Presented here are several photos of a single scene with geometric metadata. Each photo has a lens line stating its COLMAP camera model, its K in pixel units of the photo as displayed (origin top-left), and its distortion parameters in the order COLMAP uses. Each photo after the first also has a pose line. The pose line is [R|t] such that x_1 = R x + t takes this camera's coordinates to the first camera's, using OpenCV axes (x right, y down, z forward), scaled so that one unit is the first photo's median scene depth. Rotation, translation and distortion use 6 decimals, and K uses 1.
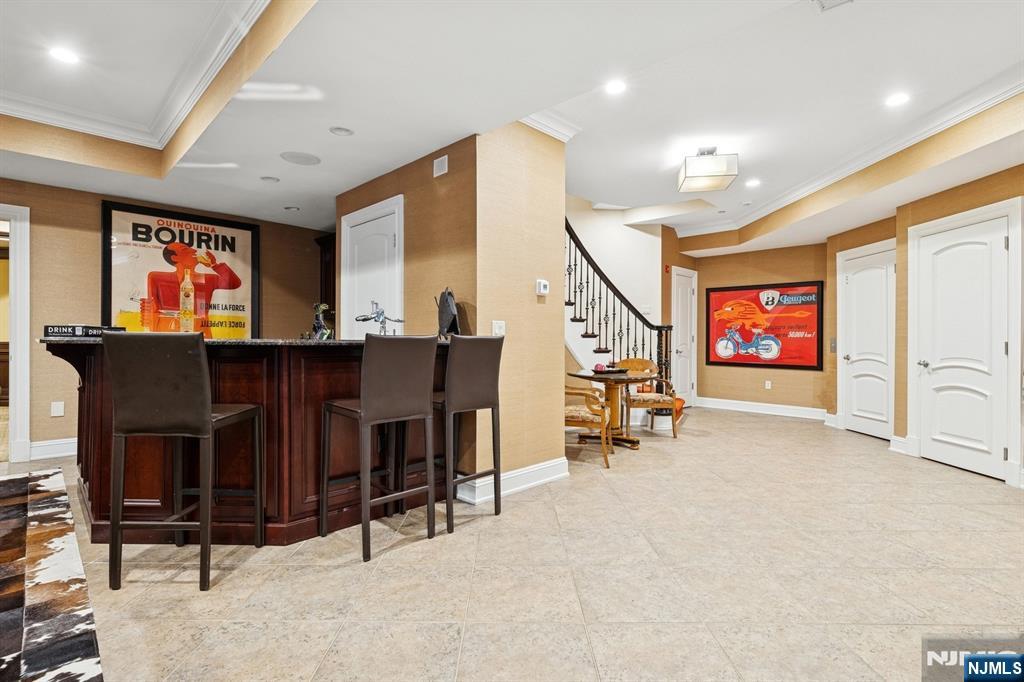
lens RADIAL K [[479.1, 0, 509.9], [0, 479.1, 339.6], [0, 0, 1]] dist [-0.004424, 0.000176]
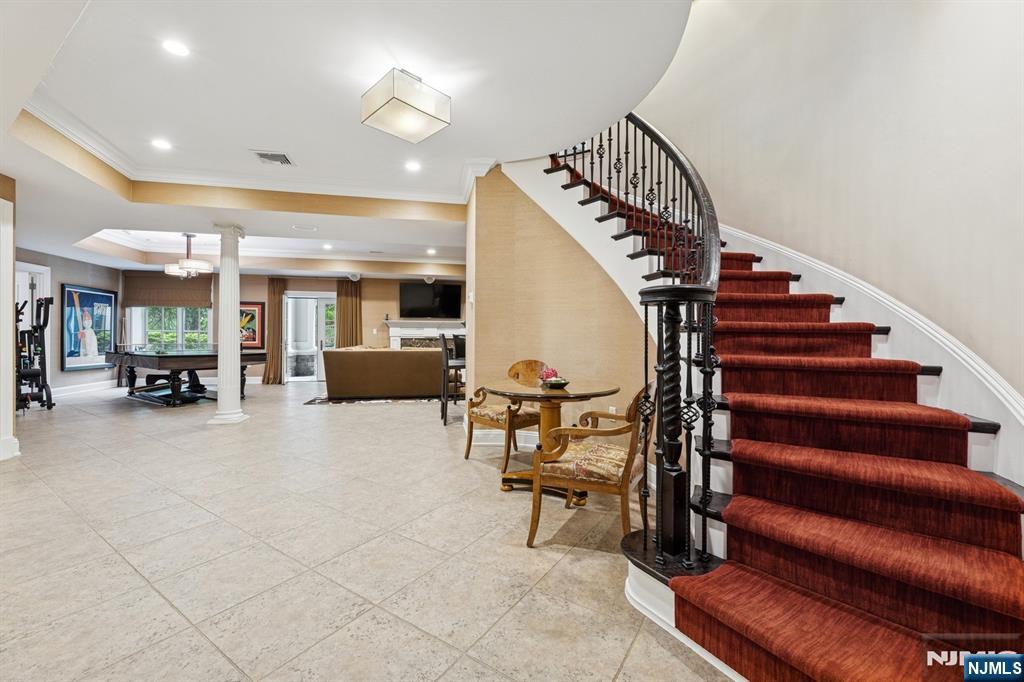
lens RADIAL K [[420.0, 0, 510.8], [0, 420.0, 340.7], [0, 0, 1]] dist [-0.003839, -0.000318]
pose [[-0.563254, -0.005235, -0.826267, 0.713198], [-0.008261, 0.999966, -0.000704, 0.010143], [0.826243, 0.006430, -0.563278, 1.257925]]
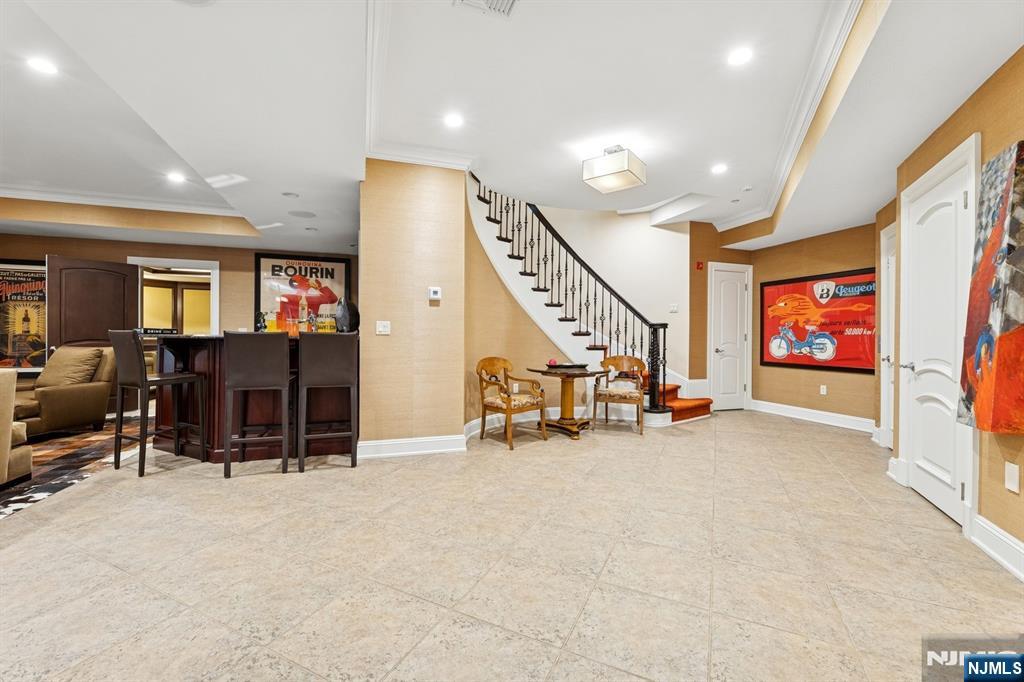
lens RADIAL K [[420.0, 0, 515.6], [0, 420.0, 338.9], [0, 0, 1]] dist [-0.003839, -0.000318]
pose [[0.895560, -0.000418, -0.444940, 0.514798], [-0.001601, 0.999990, -0.004163, 0.008292], [0.444937, 0.004440, 0.895551, 0.092052]]
